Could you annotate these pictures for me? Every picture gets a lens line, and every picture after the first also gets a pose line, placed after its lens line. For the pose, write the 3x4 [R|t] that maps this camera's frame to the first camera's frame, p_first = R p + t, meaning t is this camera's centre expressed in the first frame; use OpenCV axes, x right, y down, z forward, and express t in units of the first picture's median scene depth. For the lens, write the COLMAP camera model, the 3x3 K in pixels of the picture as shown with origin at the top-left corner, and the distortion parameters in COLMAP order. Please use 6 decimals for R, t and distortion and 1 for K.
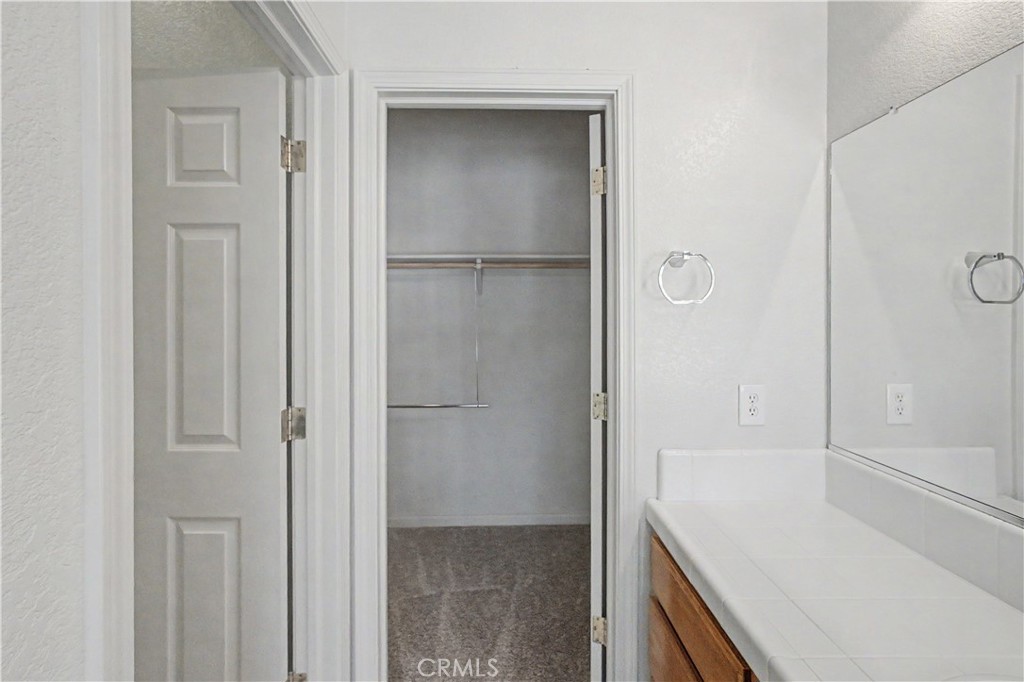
lens RADIAL K [[464.7, 0, 508.6], [0, 464.7, 316.2], [0, 0, 1]] dist [-0.001067, 0.000089]
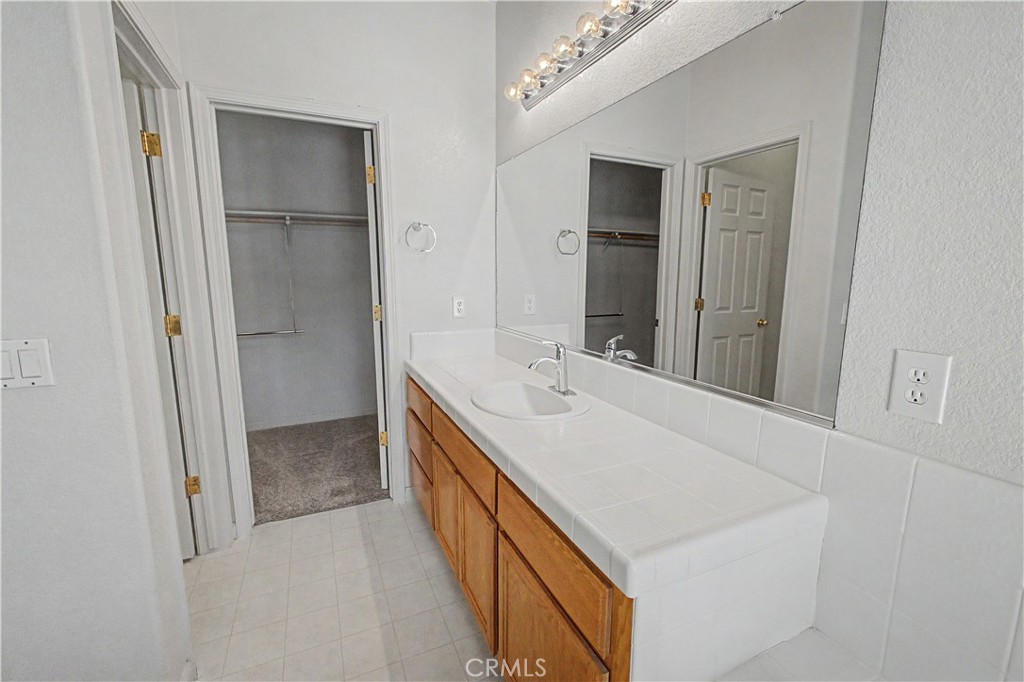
lens RADIAL K [[439.7, 0, 507.8], [0, 439.7, 339.8], [0, 0, 1]] dist [-0.001398, 0.000519]
pose [[0.917257, -0.061392, 0.393535, -0.010374], [-0.000715, 0.987794, 0.155765, 0.043180], [-0.398294, -0.143158, 0.906017, -0.725488]]
